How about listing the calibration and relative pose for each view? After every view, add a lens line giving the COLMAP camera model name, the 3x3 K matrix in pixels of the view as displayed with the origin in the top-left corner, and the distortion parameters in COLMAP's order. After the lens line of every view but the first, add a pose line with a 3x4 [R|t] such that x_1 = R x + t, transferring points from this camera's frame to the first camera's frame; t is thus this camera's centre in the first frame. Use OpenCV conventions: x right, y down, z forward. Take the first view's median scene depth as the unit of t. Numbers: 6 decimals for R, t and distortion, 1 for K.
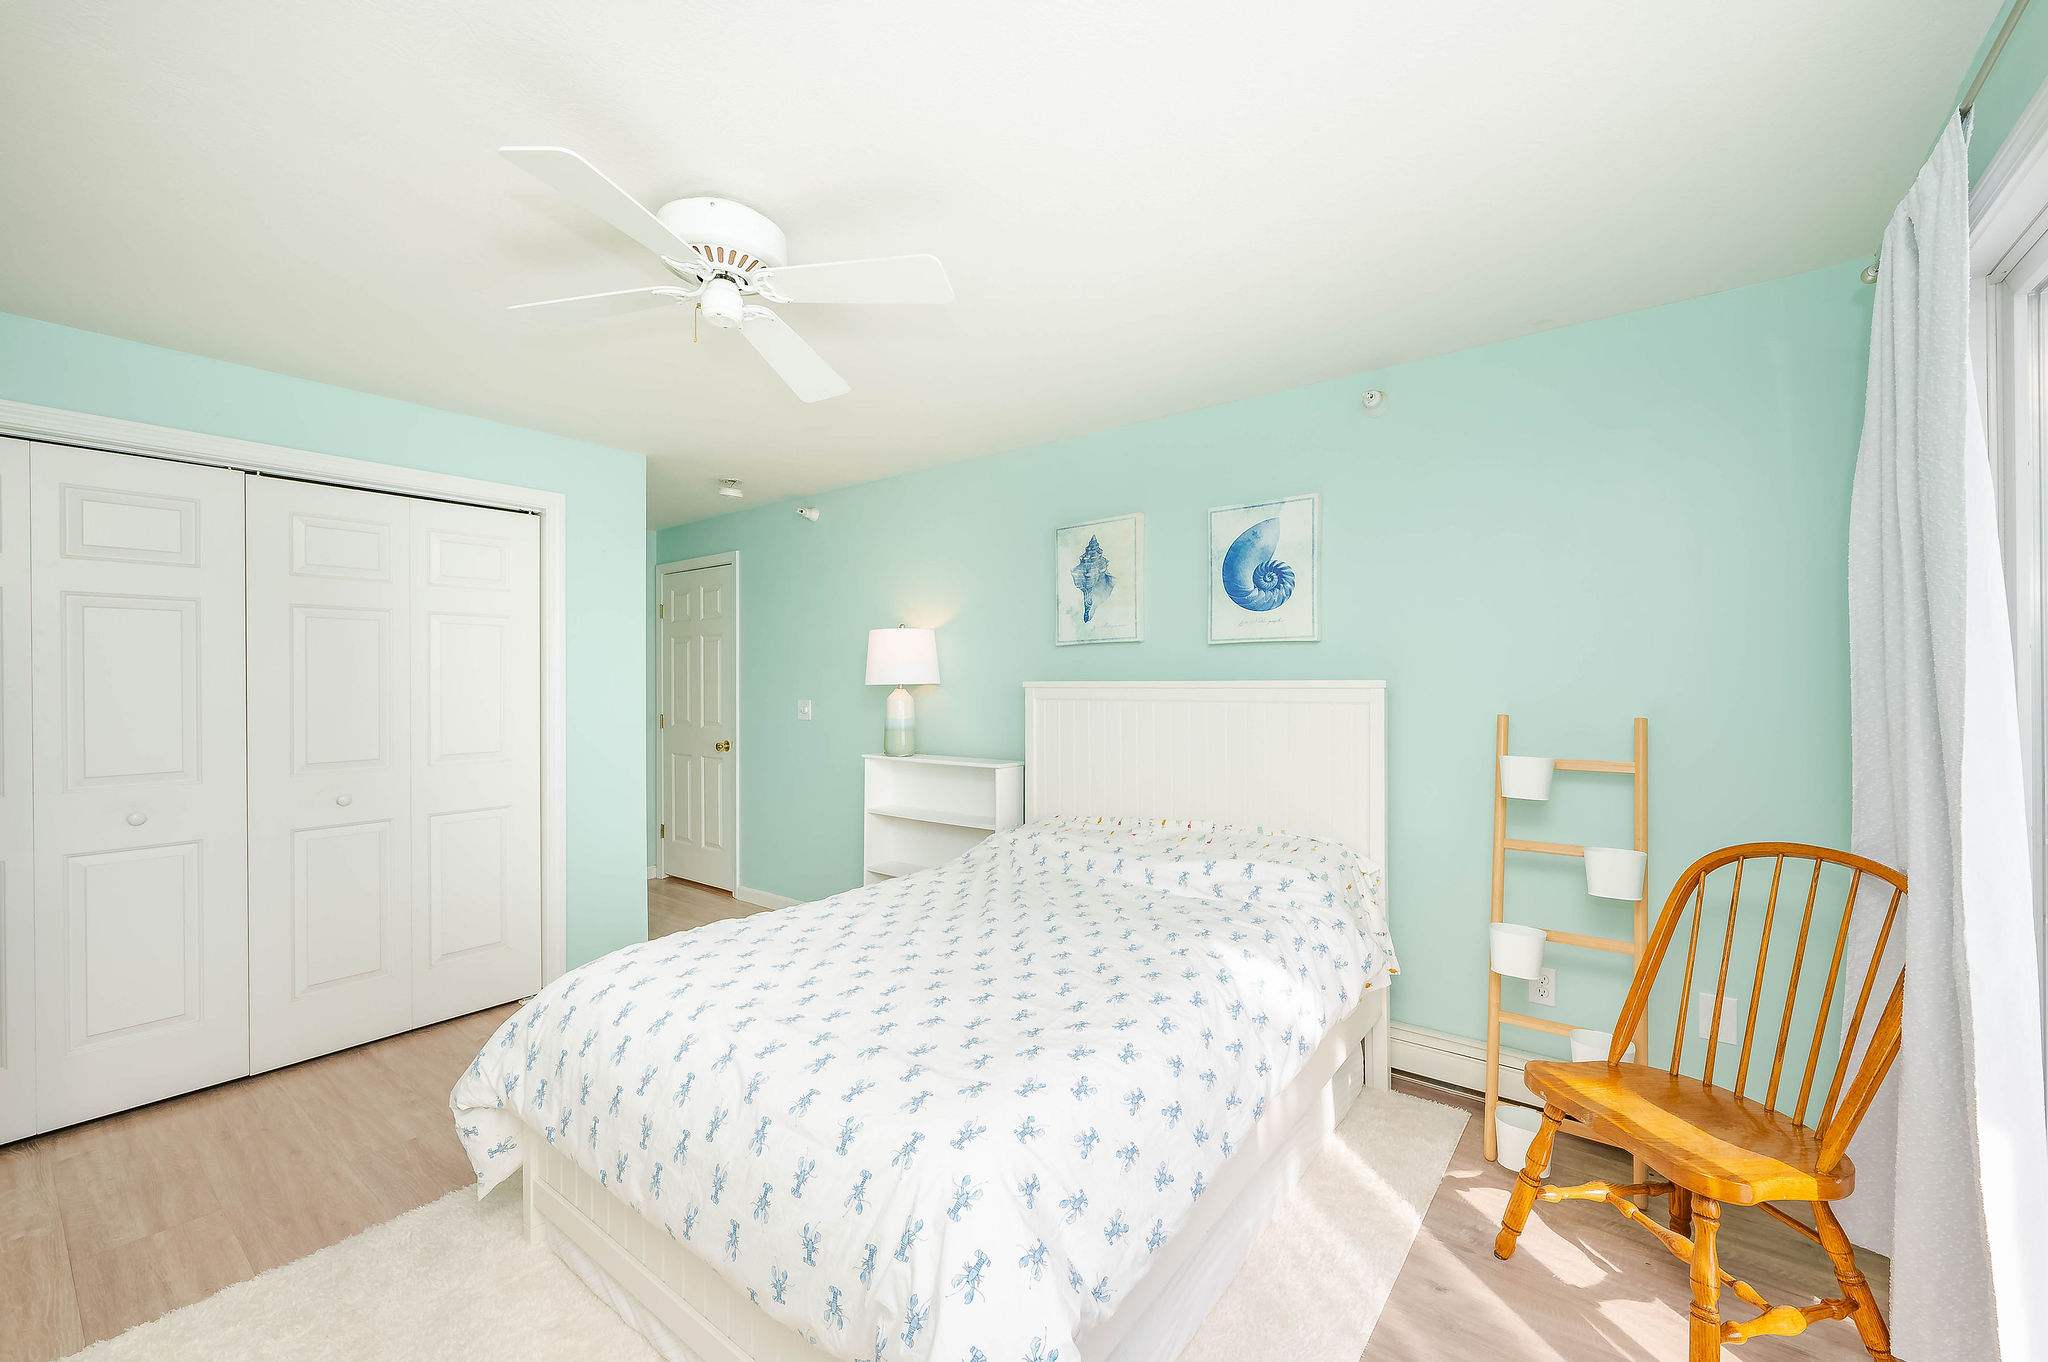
lens RADIAL K [[832.3, 0, 1028.6], [0, 832.3, 687.5], [0, 0, 1]] dist [-0.003696, 0.000034]
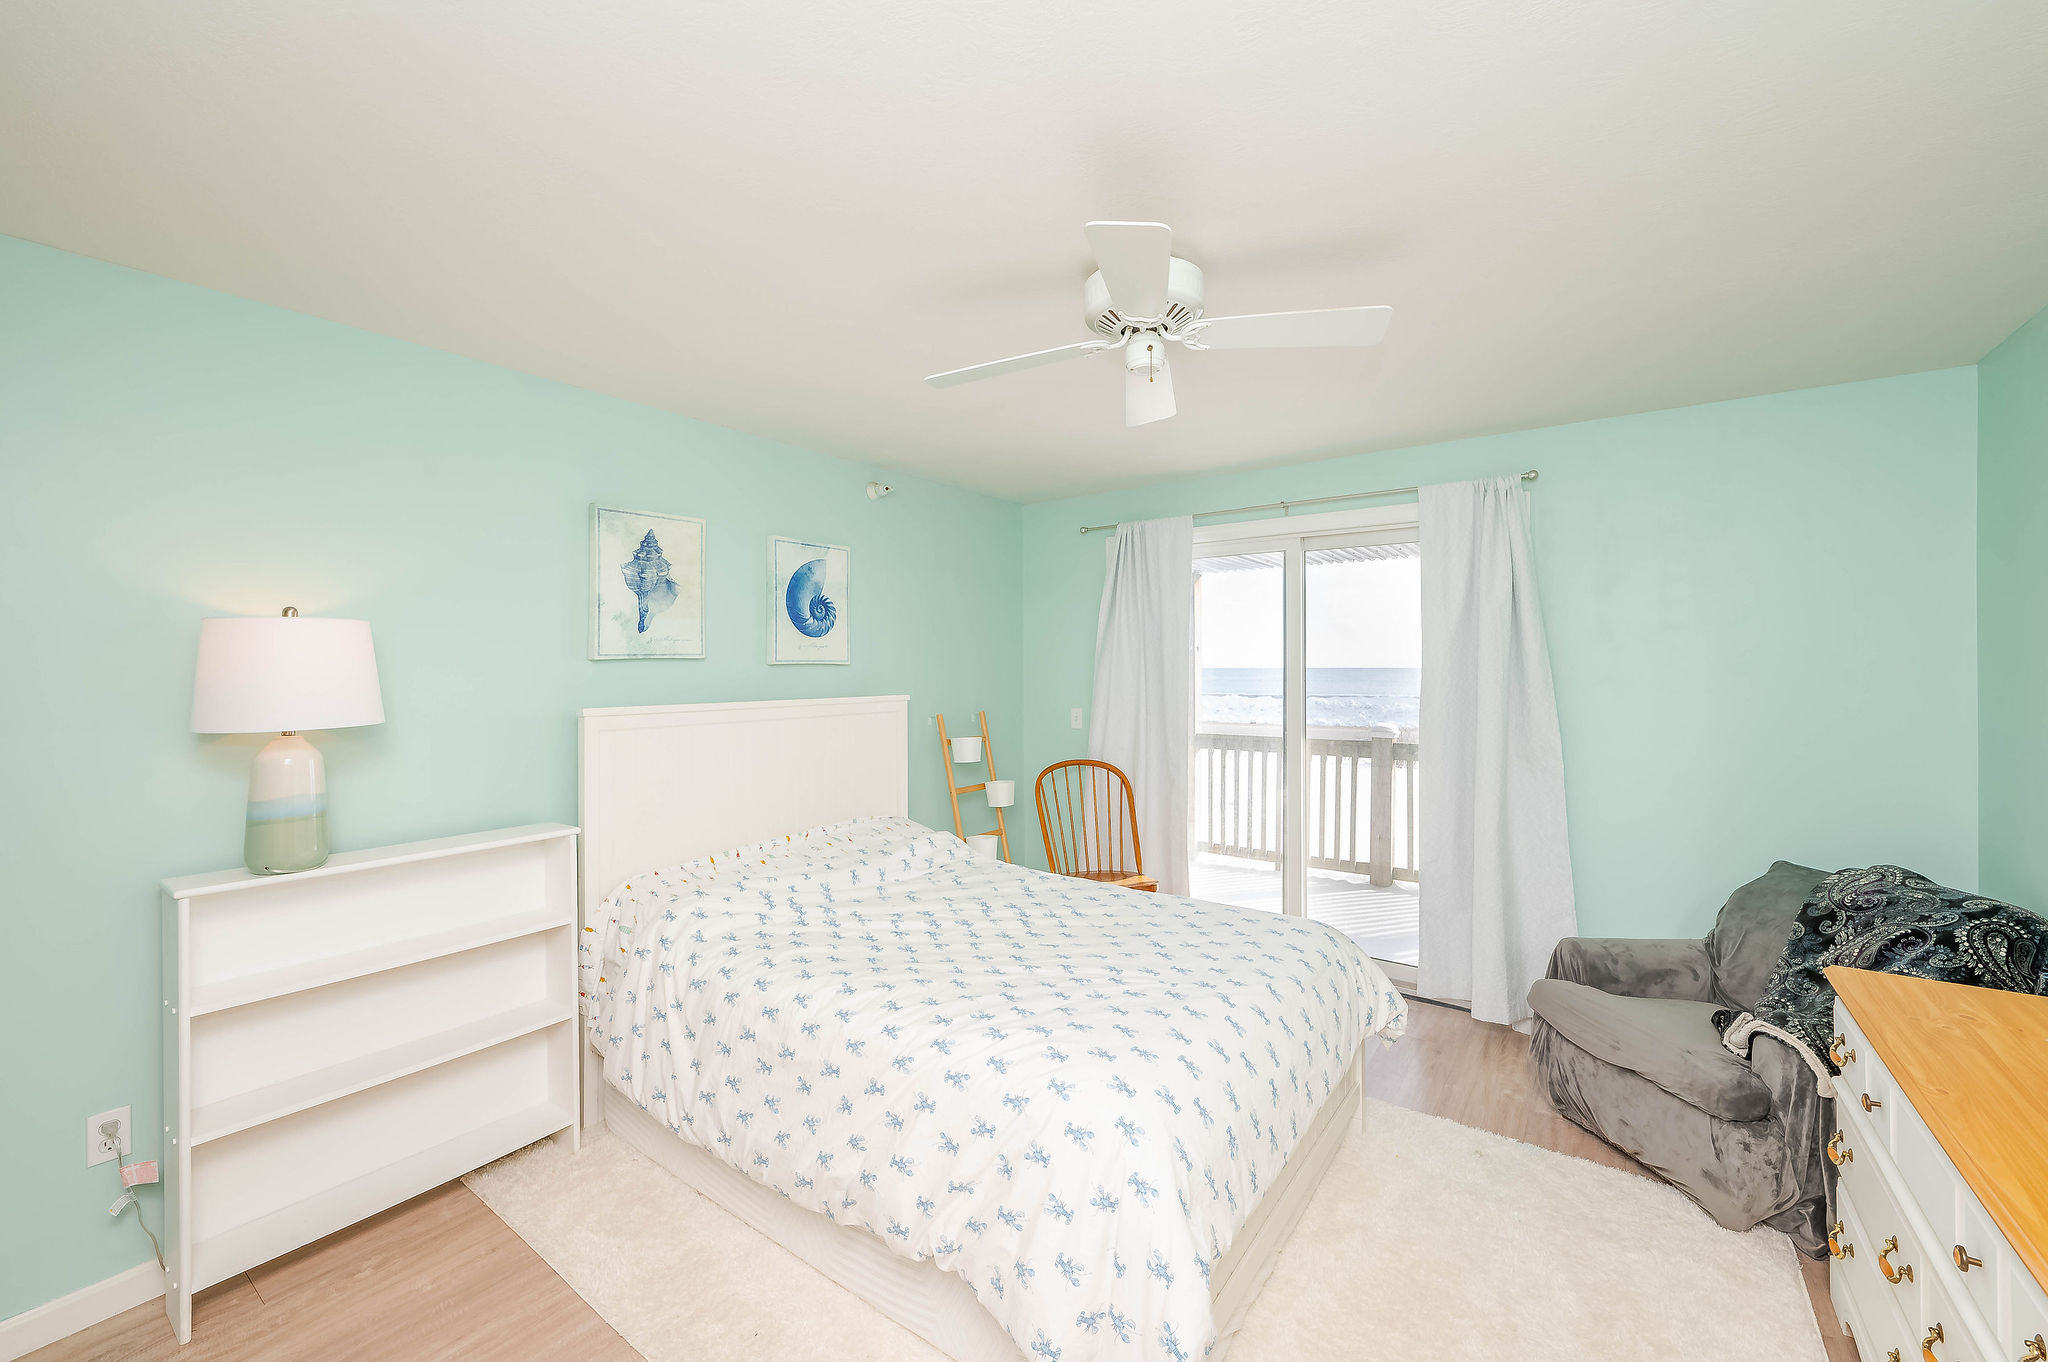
lens RADIAL K [[832.3, 0, 1012.2], [0, 832.3, 665.4], [0, 0, 1]] dist [-0.003696, 0.000034]
pose [[-0.055370, -0.009157, 0.998424, -0.788813], [-0.004285, 0.999951, 0.008934, -0.056138], [-0.998457, -0.003784, -0.055407, 0.693780]]
